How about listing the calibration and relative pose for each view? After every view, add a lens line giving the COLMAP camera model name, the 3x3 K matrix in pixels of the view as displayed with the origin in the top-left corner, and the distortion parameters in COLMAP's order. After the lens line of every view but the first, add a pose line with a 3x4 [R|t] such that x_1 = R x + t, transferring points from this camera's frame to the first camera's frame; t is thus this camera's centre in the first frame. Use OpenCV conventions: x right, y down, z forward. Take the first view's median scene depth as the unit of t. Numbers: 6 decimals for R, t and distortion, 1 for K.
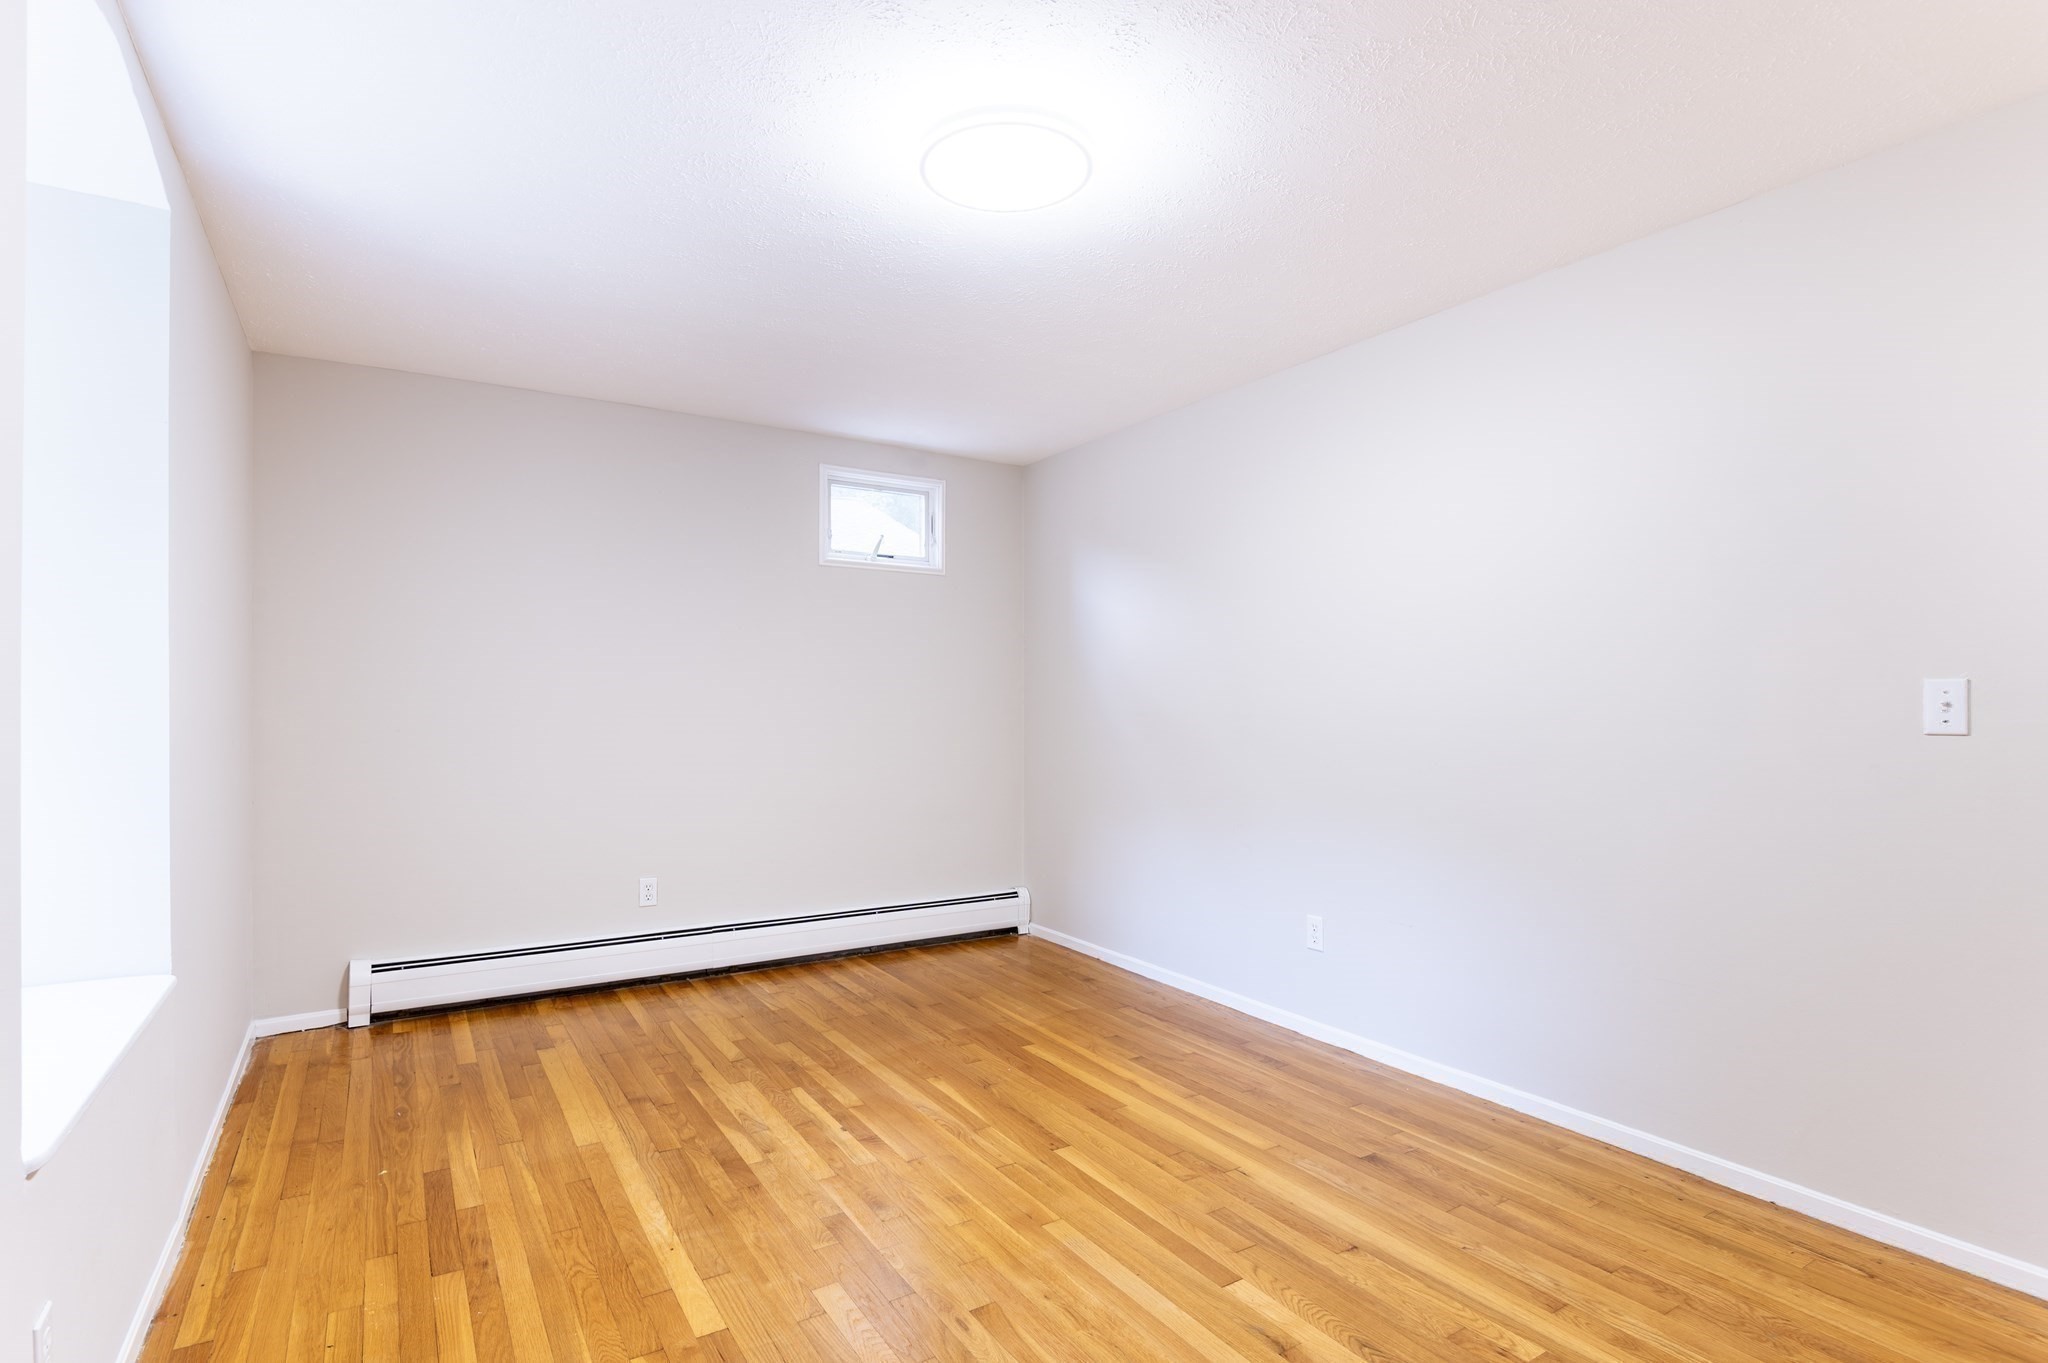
lens RADIAL K [[1010.9, 0, 1011.5], [0, 1010.9, 674.6], [0, 0, 1]] dist [-0.004020, -0.006561]
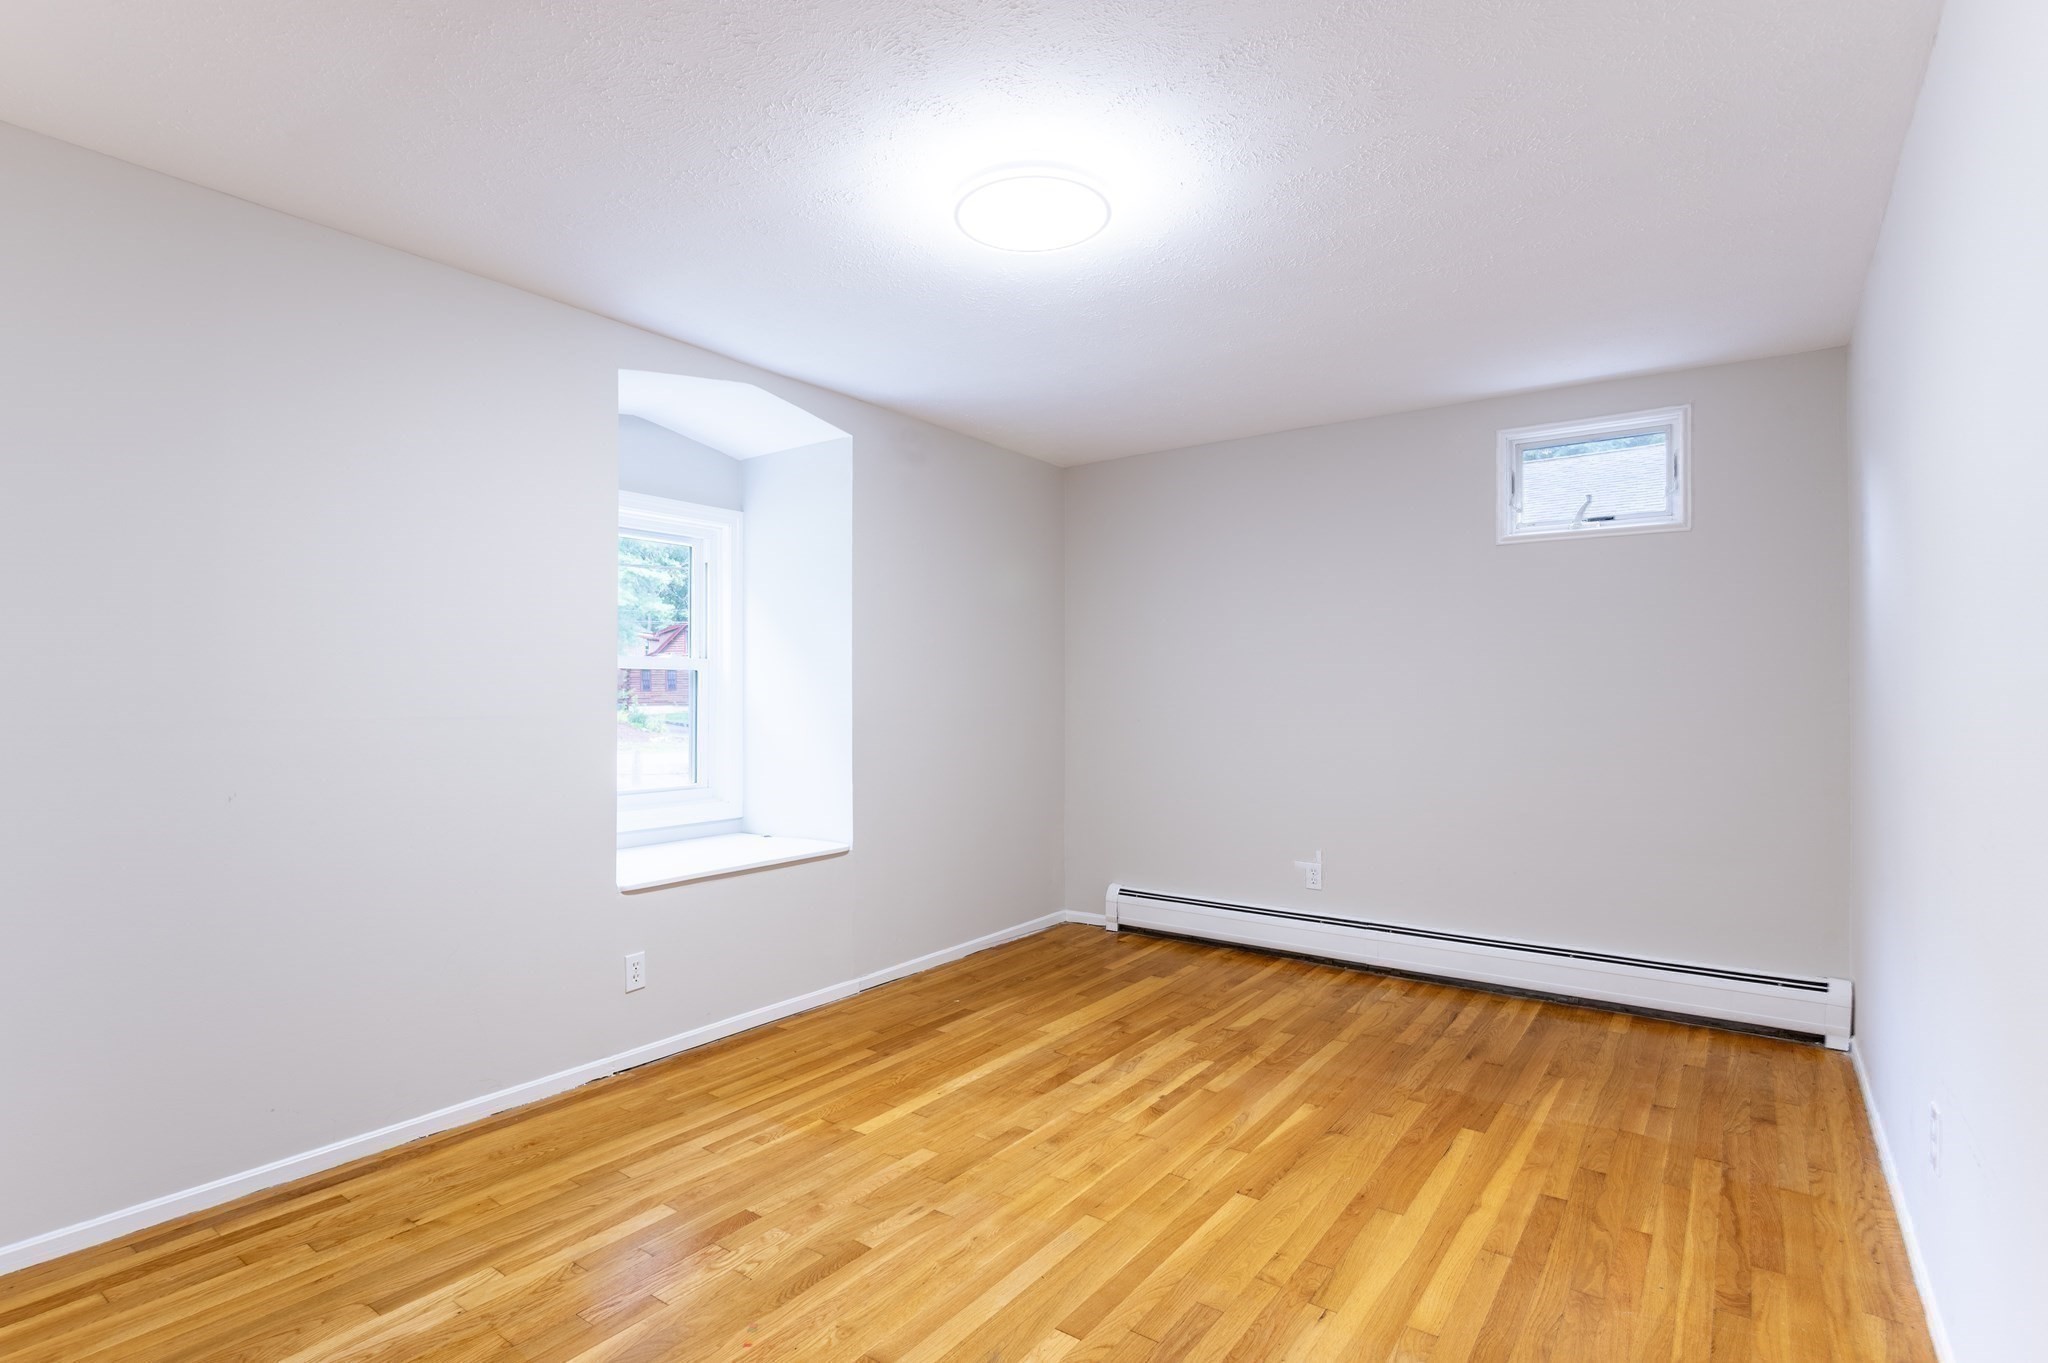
lens RADIAL K [[1010.9, 0, 1007.2], [0, 1010.9, 689.0], [0, 0, 1]] dist [-0.004020, -0.006561]
pose [[0.370354, -0.003493, -0.928884, 0.632172], [0.021091, 0.999767, 0.004649, 0.004855], [0.928651, -0.021313, 0.370341, 0.370409]]
